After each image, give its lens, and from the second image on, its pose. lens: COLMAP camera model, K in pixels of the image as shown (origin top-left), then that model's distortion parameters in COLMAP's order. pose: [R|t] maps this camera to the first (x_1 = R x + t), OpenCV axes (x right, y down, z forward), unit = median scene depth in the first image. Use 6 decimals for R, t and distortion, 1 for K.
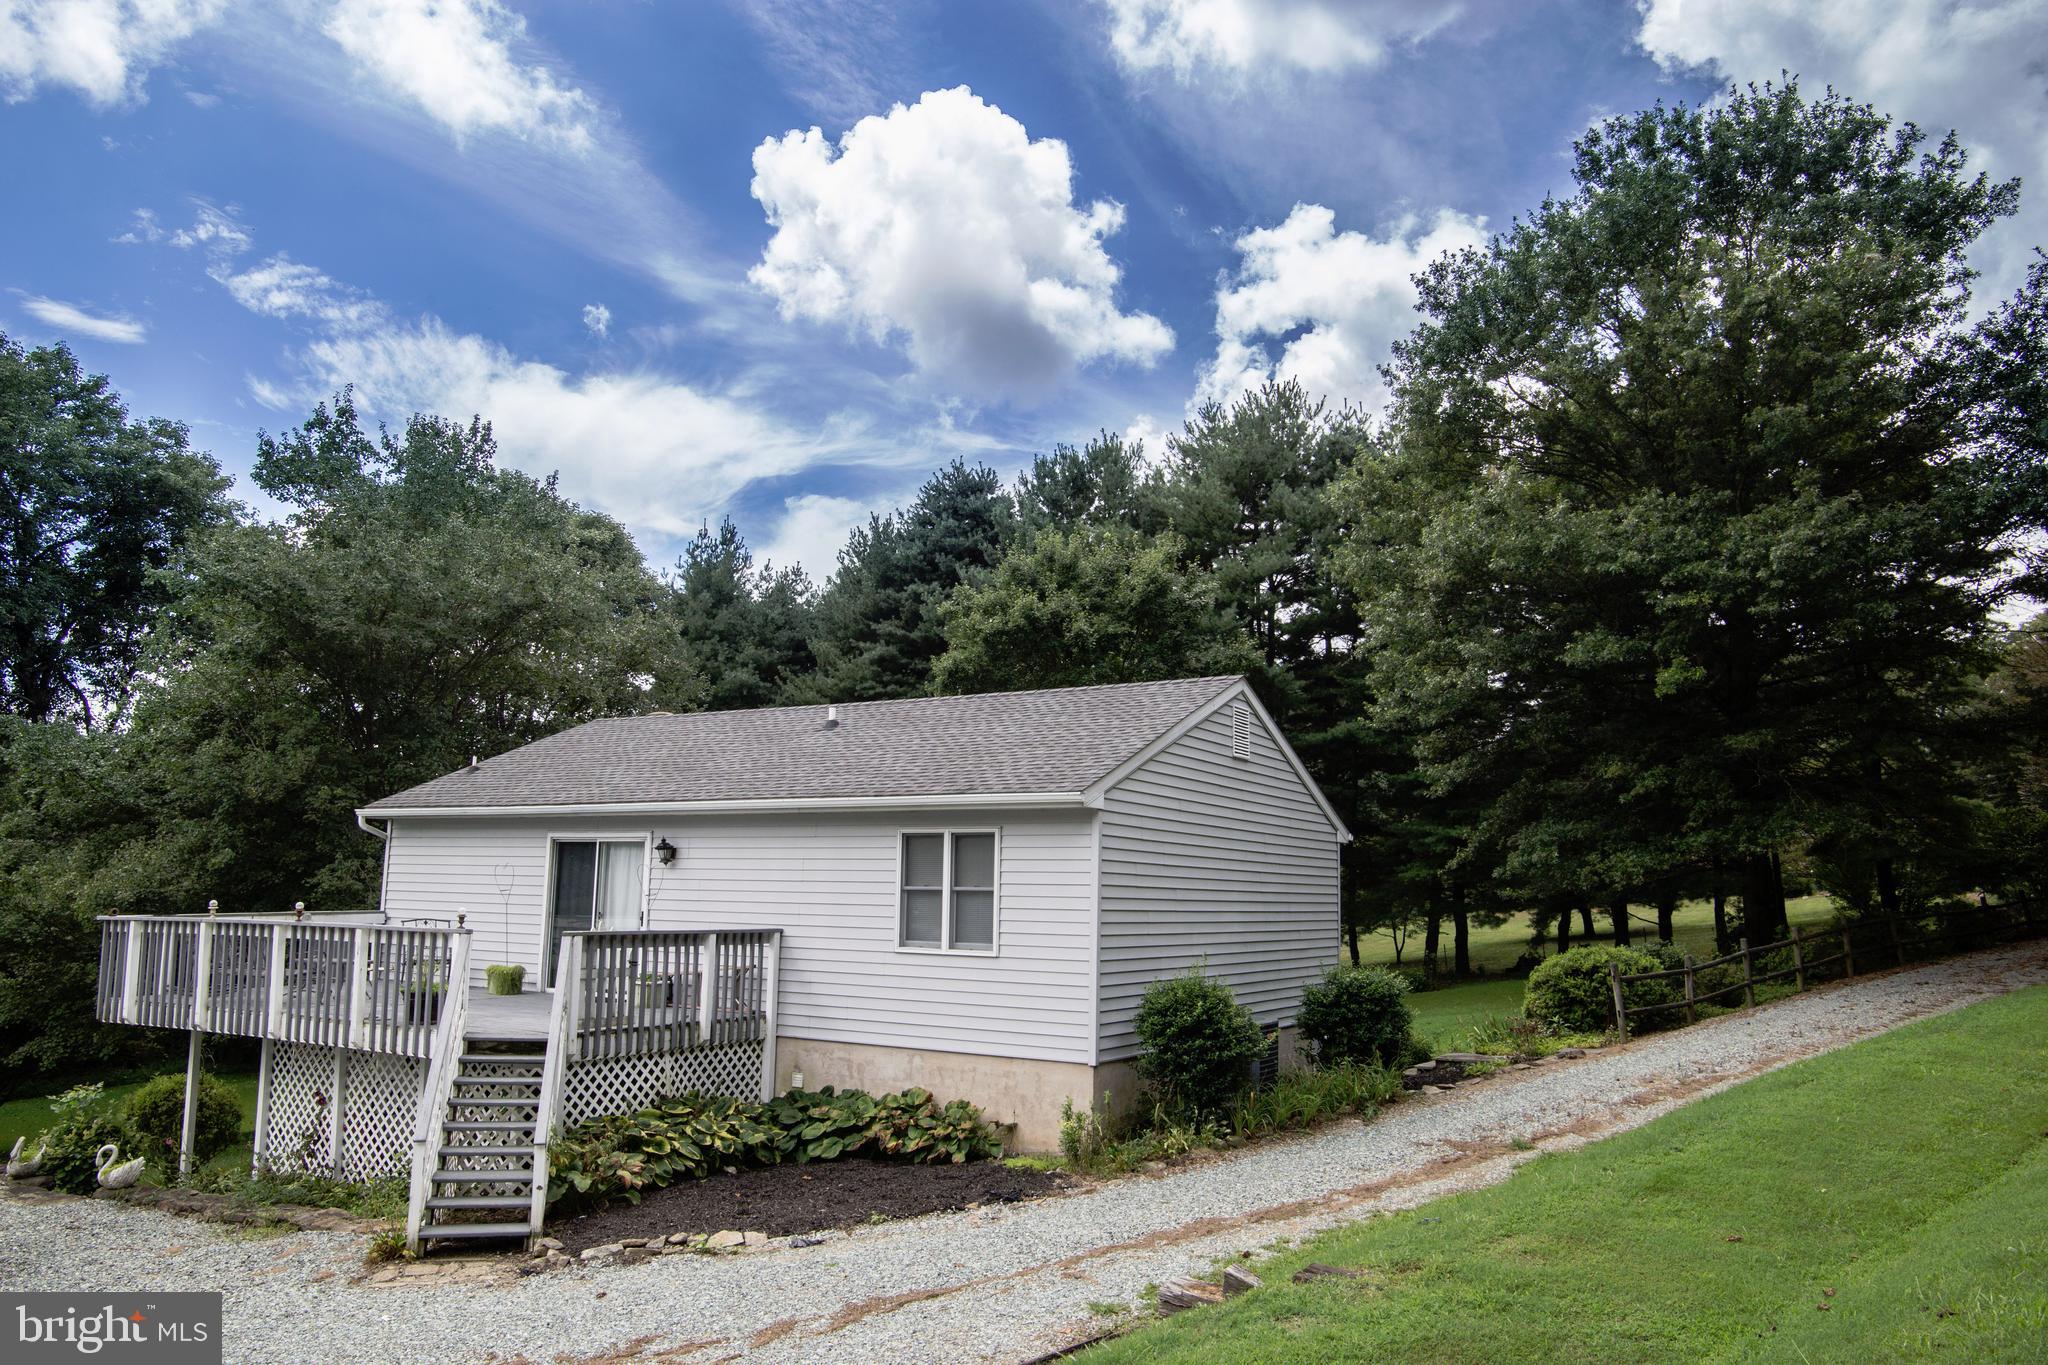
lens RADIAL K [[1412.5, 0, 1037.8], [0, 1412.5, 695.6], [0, 0, 1]] dist [-0.038258, 0.040034]
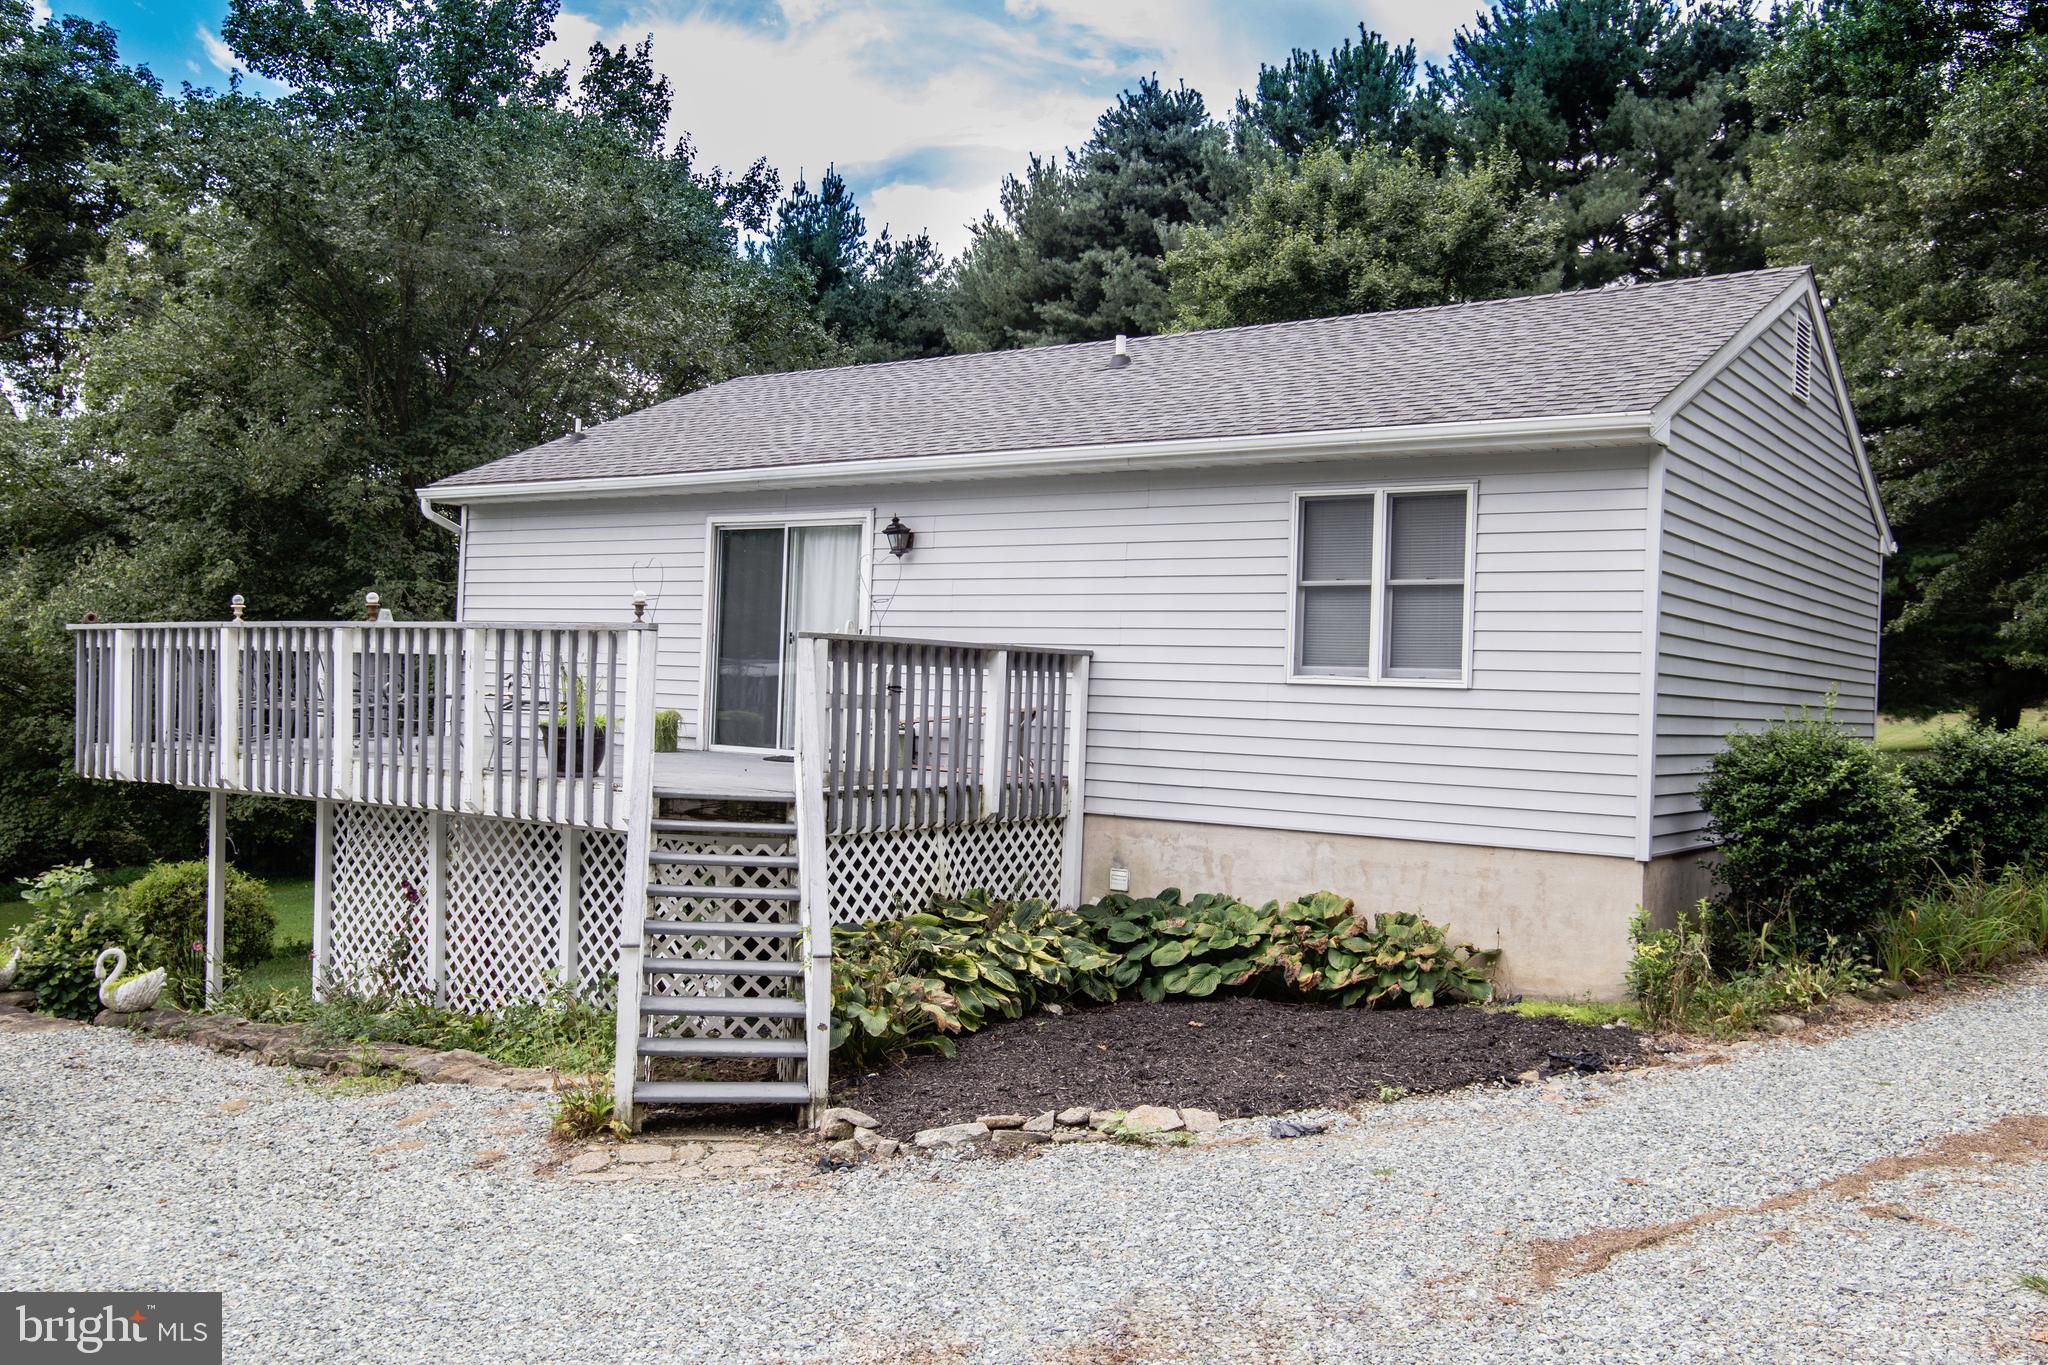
lens RADIAL K [[1764.3, 0, 1027.3], [0, 1764.3, 686.7], [0, 0, 1]] dist [-0.006184, 0.064402]
pose [[0.996819, 0.015763, -0.078131, -0.151776], [-0.005117, 0.990883, 0.134630, 0.074871], [0.079540, -0.133802, 0.987811, 0.200567]]
